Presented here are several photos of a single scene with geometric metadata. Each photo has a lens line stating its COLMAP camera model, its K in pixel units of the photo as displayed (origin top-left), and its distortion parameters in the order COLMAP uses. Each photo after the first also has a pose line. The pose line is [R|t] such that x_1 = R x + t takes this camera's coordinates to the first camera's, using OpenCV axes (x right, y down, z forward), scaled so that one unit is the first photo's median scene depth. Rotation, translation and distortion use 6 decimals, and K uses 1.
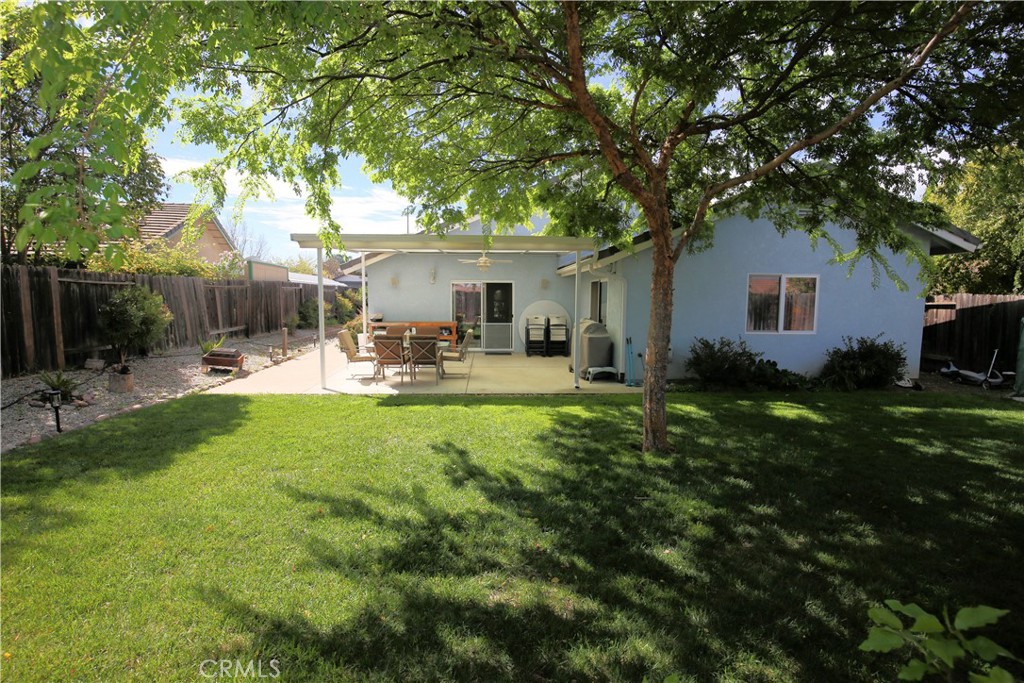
lens RADIAL K [[470.5, 0, 507.7], [0, 470.5, 343.6], [0, 0, 1]] dist [-0.037937, 0.007274]
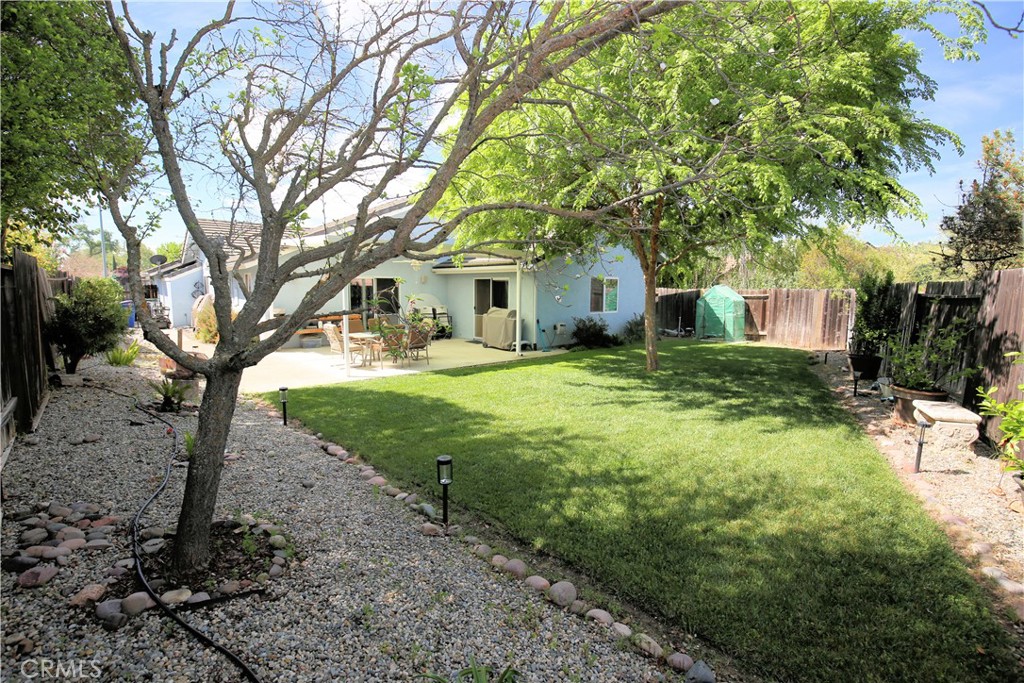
lens RADIAL K [[470.5, 0, 507.7], [0, 470.5, 343.6], [0, 0, 1]] dist [-0.037937, 0.007274]
pose [[0.779667, -0.075178, 0.621665, -0.729847], [0.061365, 0.997162, 0.043626, -0.006387], [-0.623180, 0.004135, 0.782068, -0.091930]]
